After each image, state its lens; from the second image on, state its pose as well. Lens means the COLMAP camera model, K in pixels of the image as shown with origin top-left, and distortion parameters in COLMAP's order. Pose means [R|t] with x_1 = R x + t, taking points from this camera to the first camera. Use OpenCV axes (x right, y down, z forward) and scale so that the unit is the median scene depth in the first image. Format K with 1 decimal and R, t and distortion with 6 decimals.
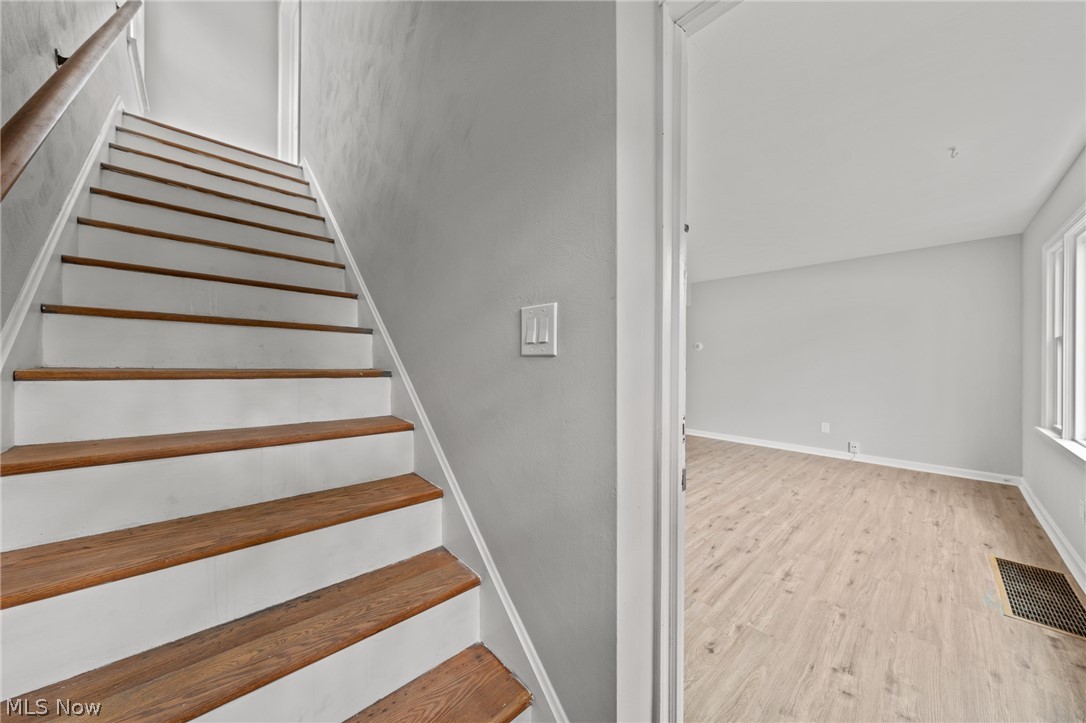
lens RADIAL K [[374.6, 0, 540.1], [0, 374.6, 358.0], [0, 0, 1]] dist [-0.000384, -0.000159]
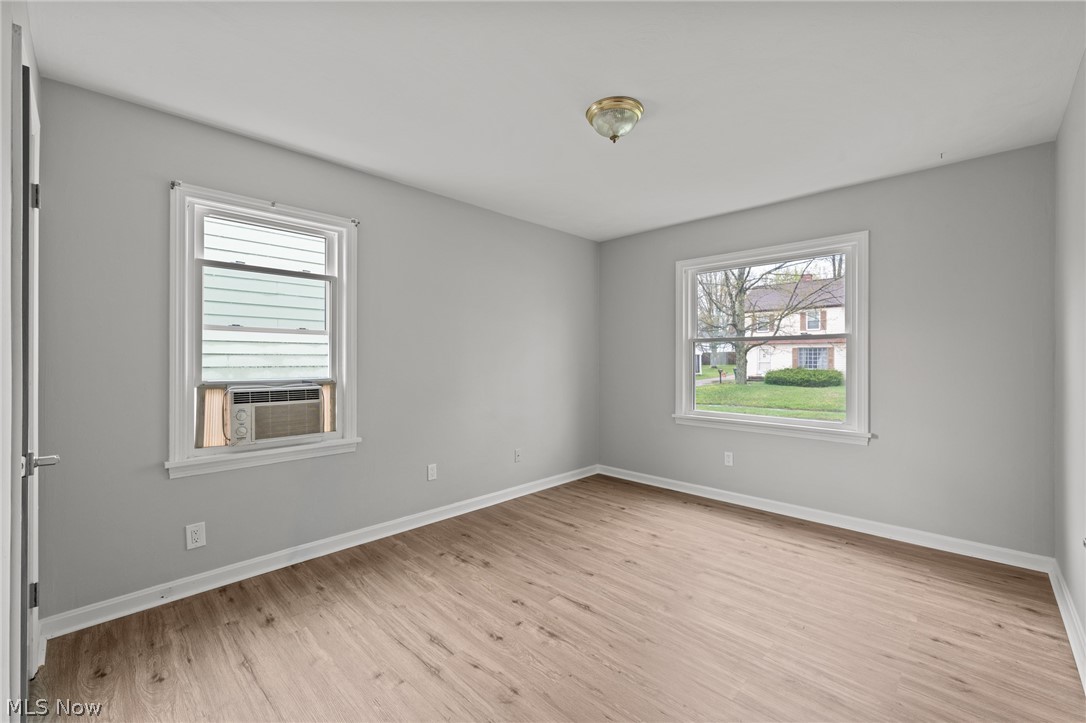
lens RADIAL K [[430.9, 0, 546.3], [0, 430.9, 355.6], [0, 0, 1]] dist [0.000891, 0.000087]
pose [[-0.065694, -0.006418, 0.997819, -0.000628], [0.003016, 0.999973, 0.006630, -0.011511], [-0.997835, 0.003445, -0.065673, 1.489425]]
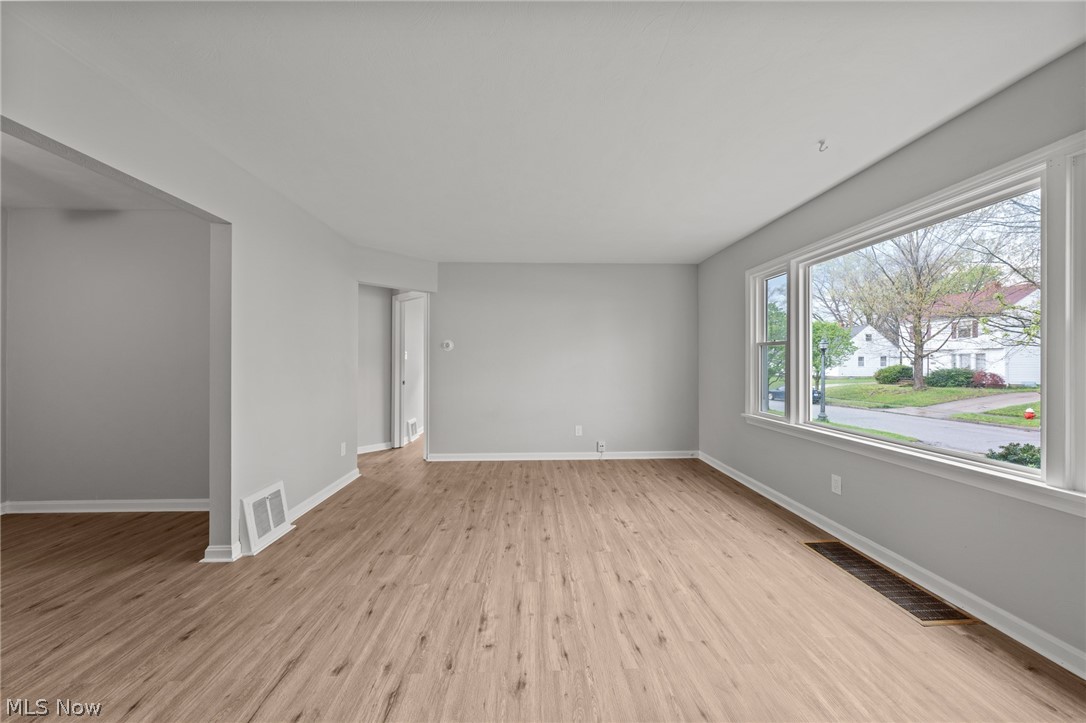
lens RADIAL K [[374.6, 0, 544.7], [0, 374.6, 361.0], [0, 0, 1]] dist [-0.000384, -0.000159]
pose [[0.648765, -0.003621, 0.760980, -0.072677], [0.003677, 0.999992, 0.001624, 0.001033], [-0.760980, 0.001745, 0.648773, 0.687694]]
